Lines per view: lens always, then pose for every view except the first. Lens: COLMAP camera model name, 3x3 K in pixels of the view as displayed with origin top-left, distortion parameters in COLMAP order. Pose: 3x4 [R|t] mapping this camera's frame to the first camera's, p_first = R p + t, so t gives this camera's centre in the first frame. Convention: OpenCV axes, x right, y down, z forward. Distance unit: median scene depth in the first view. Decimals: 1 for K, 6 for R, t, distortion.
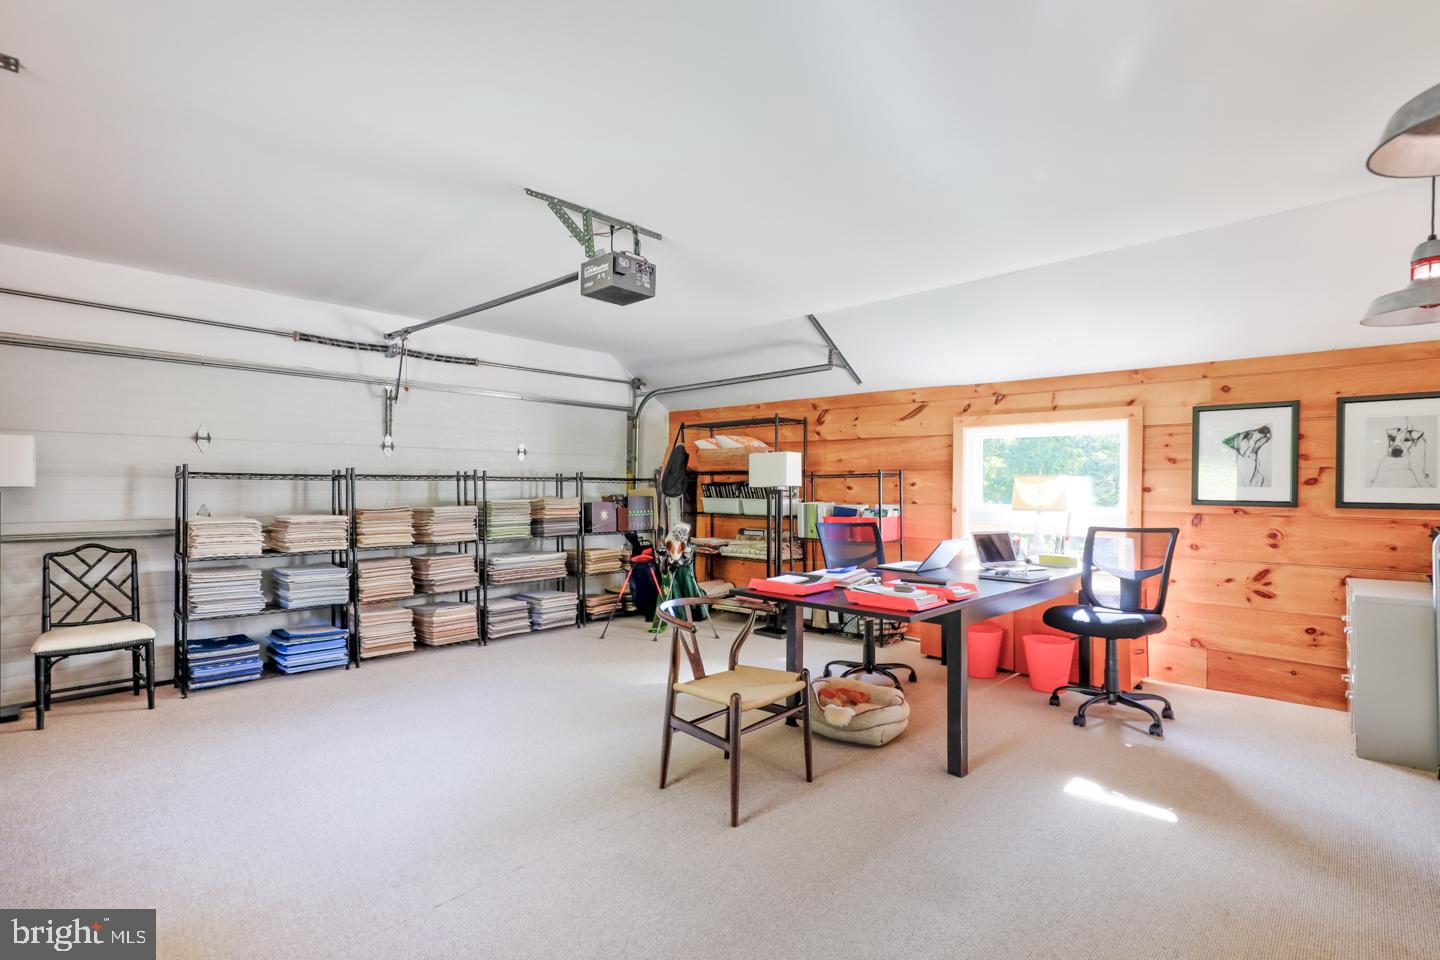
lens RADIAL K [[668.5, 0, 719.6], [0, 668.5, 486.3], [0, 0, 1]] dist [0.000898, -0.000389]
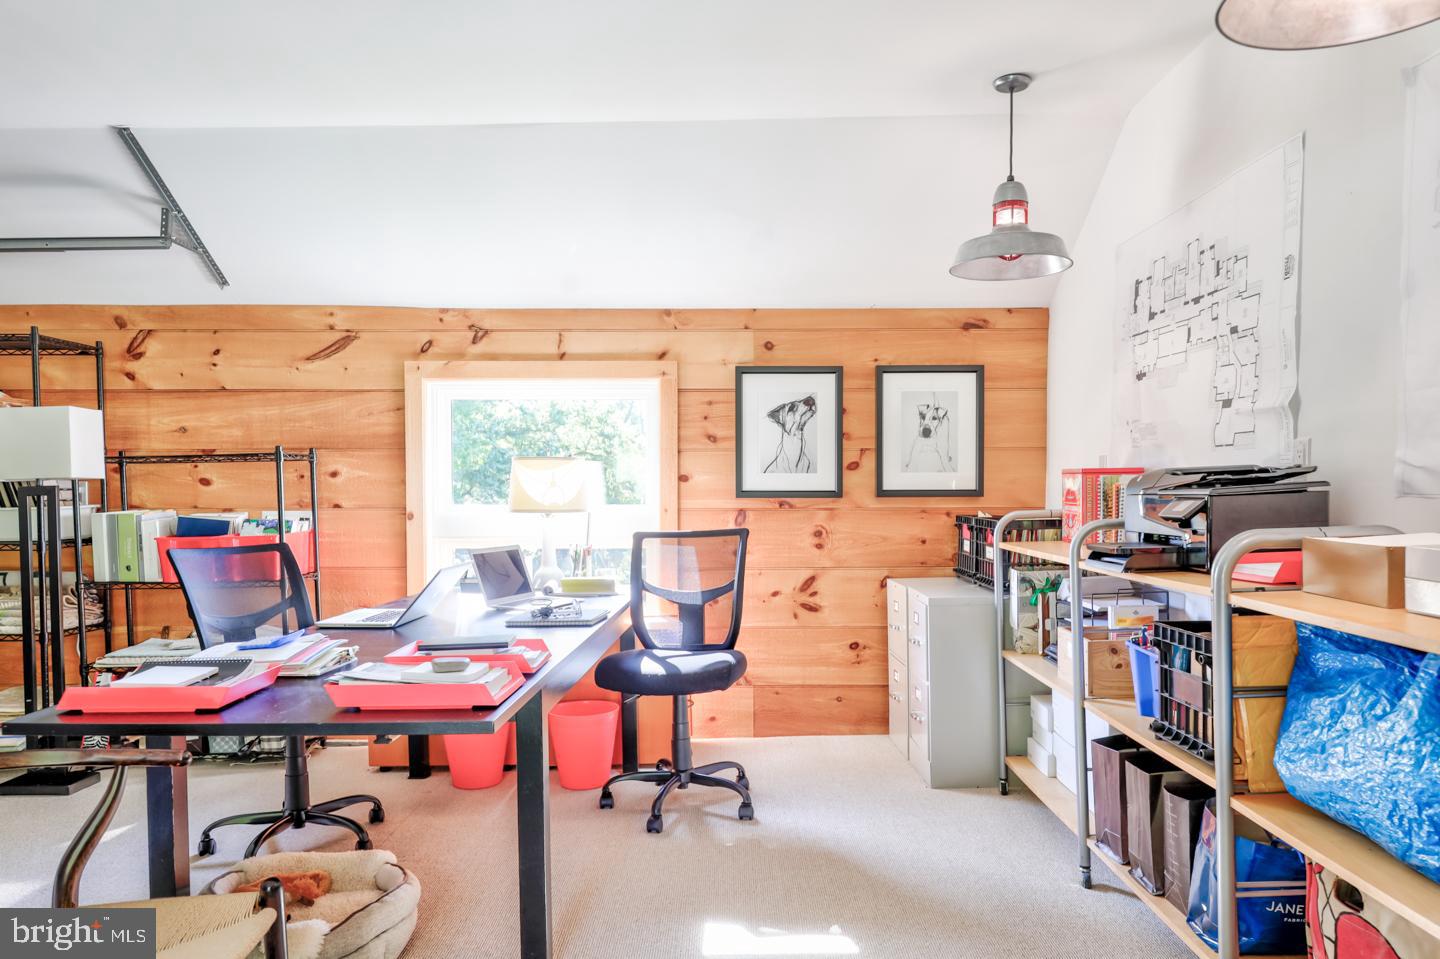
lens RADIAL K [[974.1, 0, 728.7], [0, 974.1, 516.9], [0, 0, 1]] dist [-0.000669, -0.001933]
pose [[0.725350, -0.032117, 0.687630, -0.052360], [0.011348, 0.999333, 0.034706, 0.011384], [-0.688286, -0.017371, 0.725231, 0.214002]]
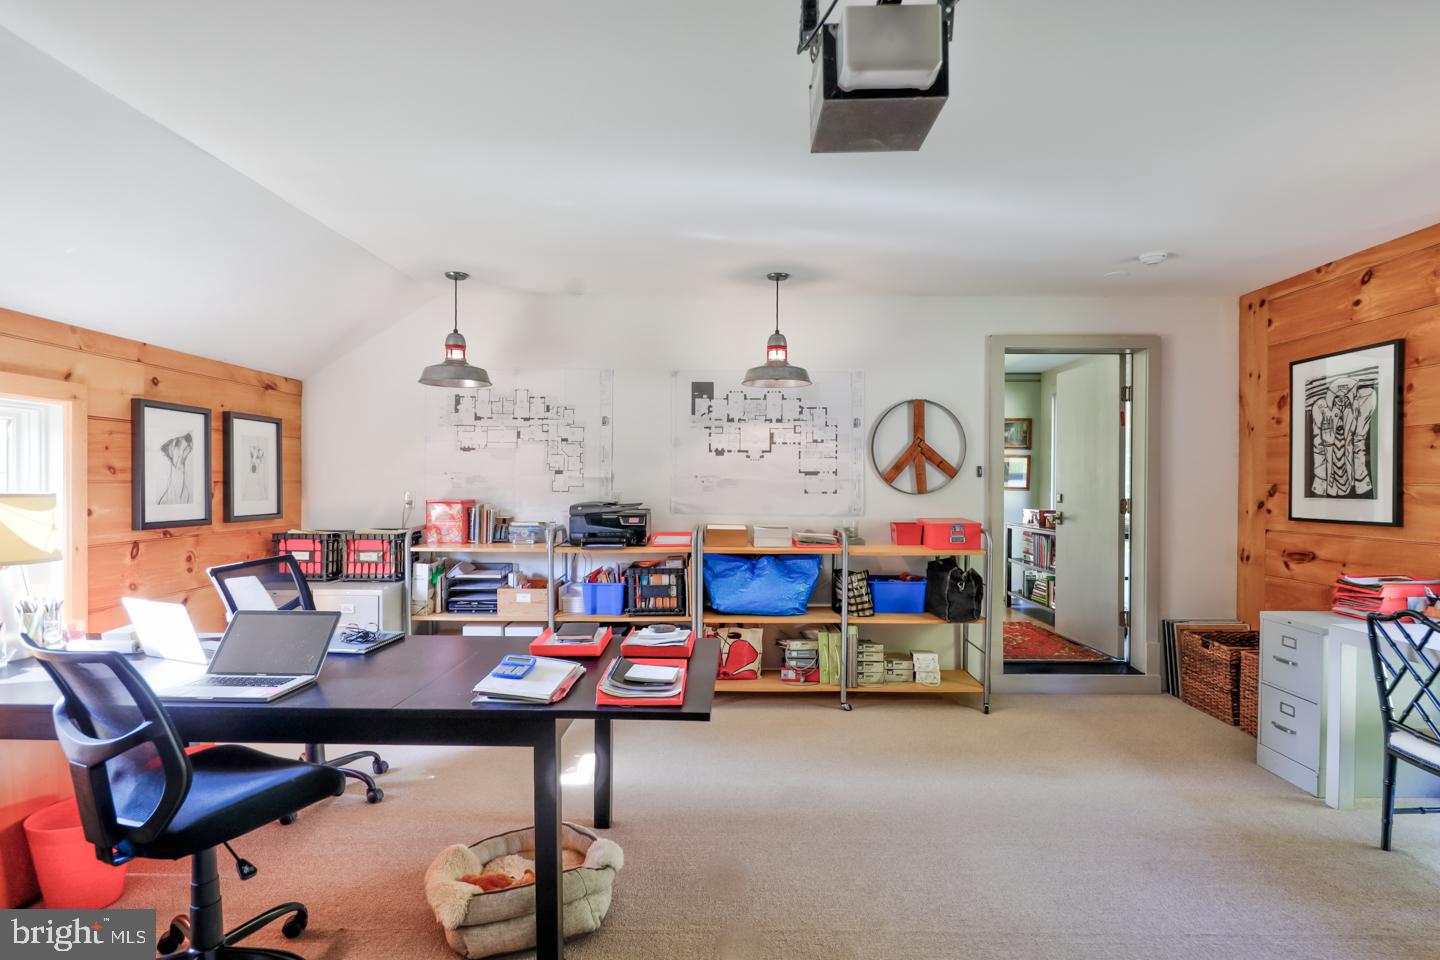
lens RADIAL K [[754.8, 0, 722.3], [0, 754.8, 483.9], [0, 0, 1]] dist [0.004814, -0.001163]
pose [[-0.685353, -0.010784, 0.728131, -0.355716], [-0.006167, 0.999940, 0.009005, -0.035757], [-0.728185, 0.001681, -0.685379, 1.112063]]
